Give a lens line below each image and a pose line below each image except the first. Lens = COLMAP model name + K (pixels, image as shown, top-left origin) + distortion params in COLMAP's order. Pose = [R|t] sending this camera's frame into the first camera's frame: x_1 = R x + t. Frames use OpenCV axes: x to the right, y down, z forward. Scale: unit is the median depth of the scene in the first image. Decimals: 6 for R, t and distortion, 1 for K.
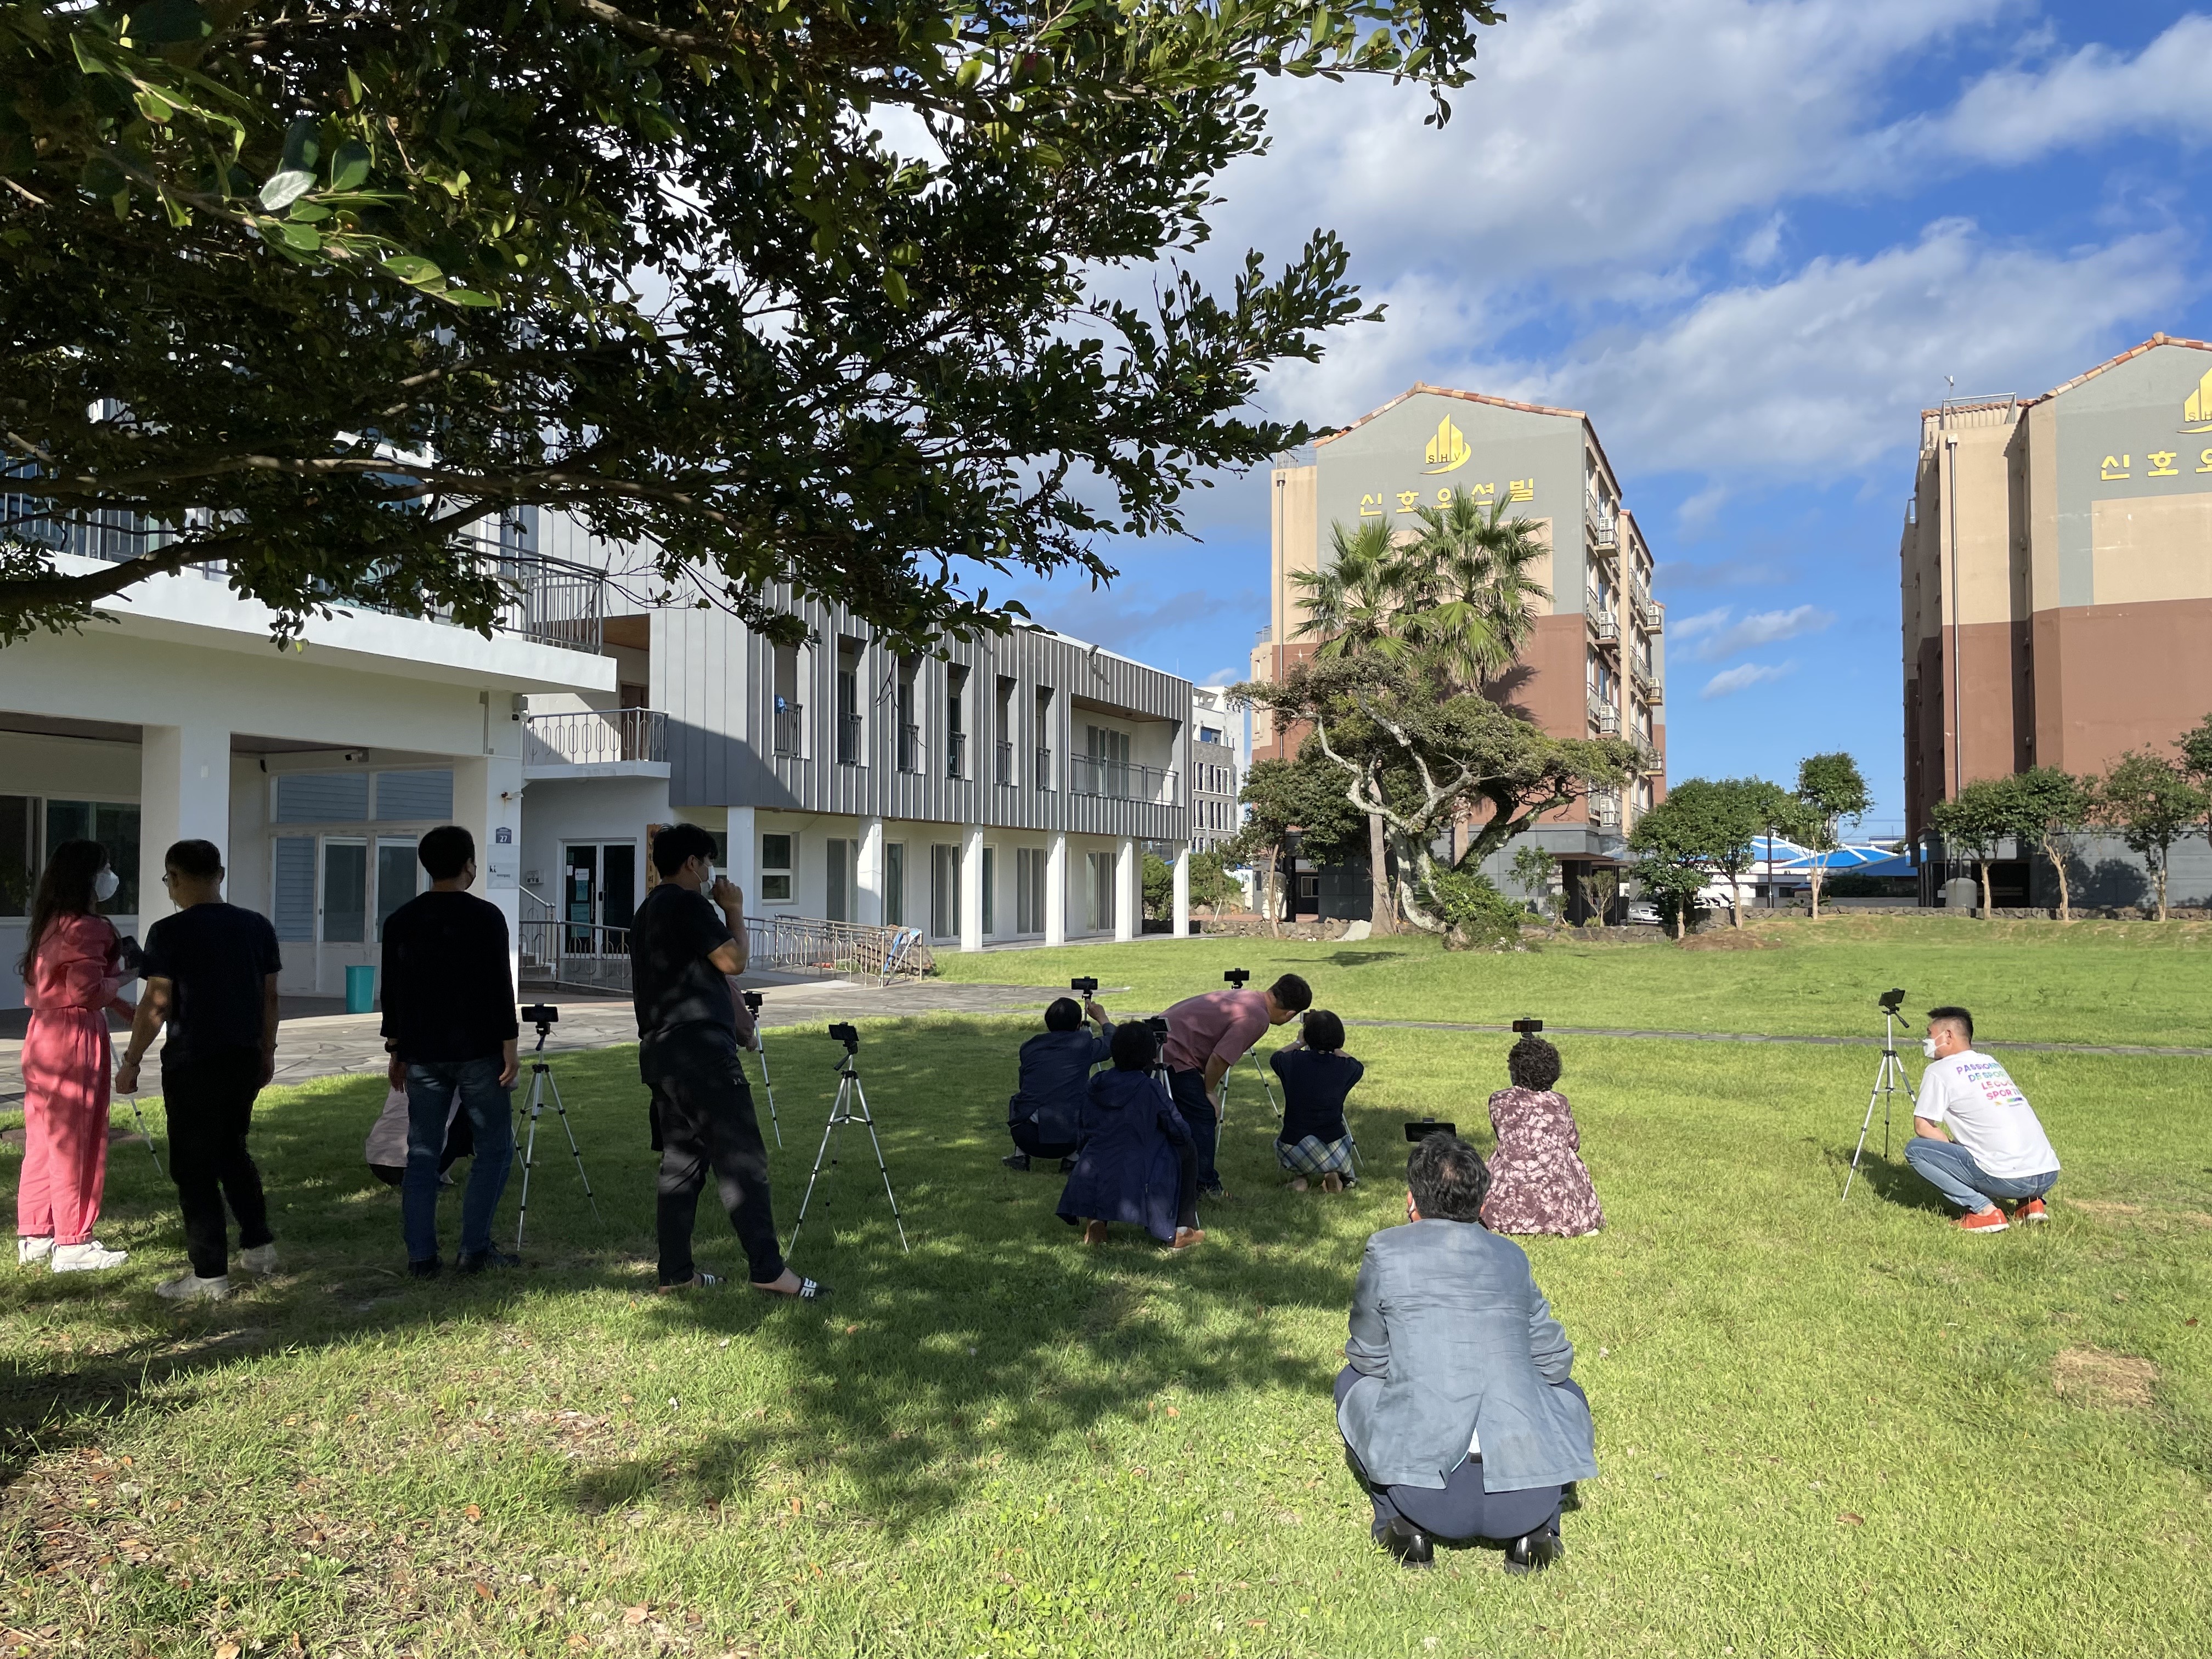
lens RADIAL K [[1654.6, 0, 1107.2], [0, 1654.6, 828.5], [0, 0, 1]] dist [0.013083, -0.024821]
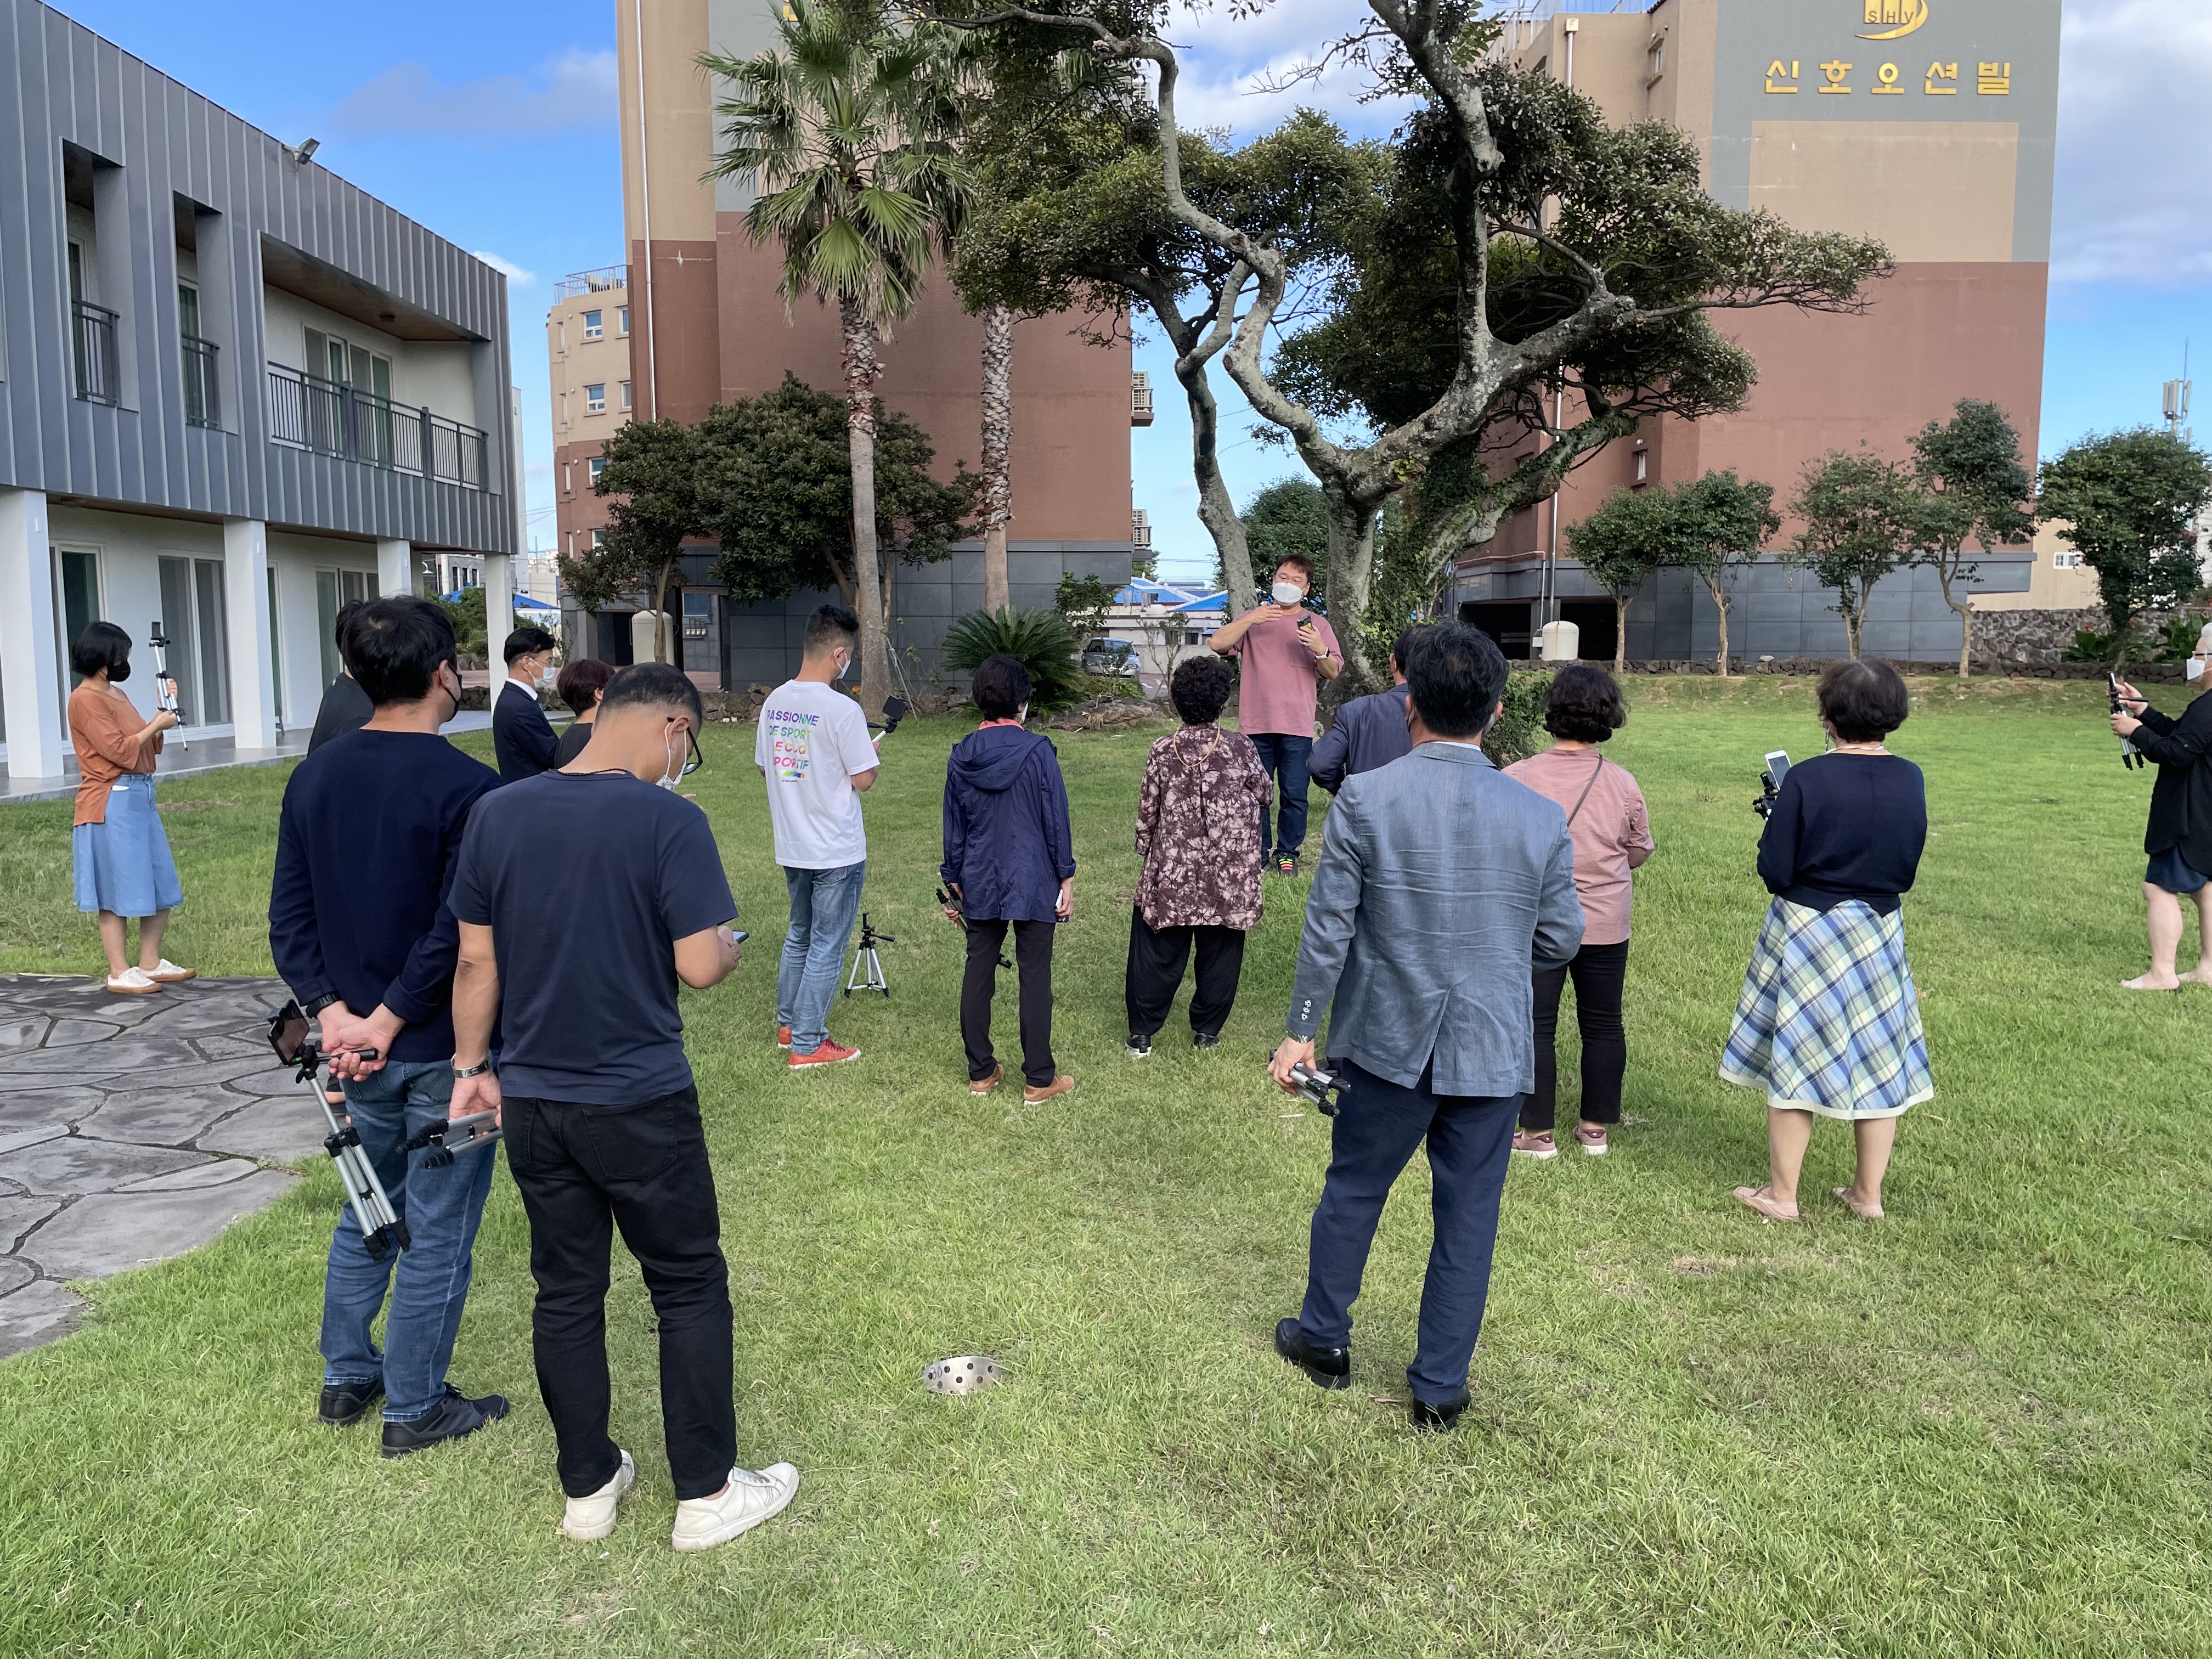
lens RADIAL K [[1654.6, 0, 1095.3], [0, 1654.6, 823.9], [0, 0, 1]] dist [0.013083, -0.024821]
pose [[0.913058, -0.050237, 0.404725, -0.004518], [-0.011764, 0.988727, 0.149266, 0.013599], [-0.407661, -0.141050, 0.902174, 0.475312]]
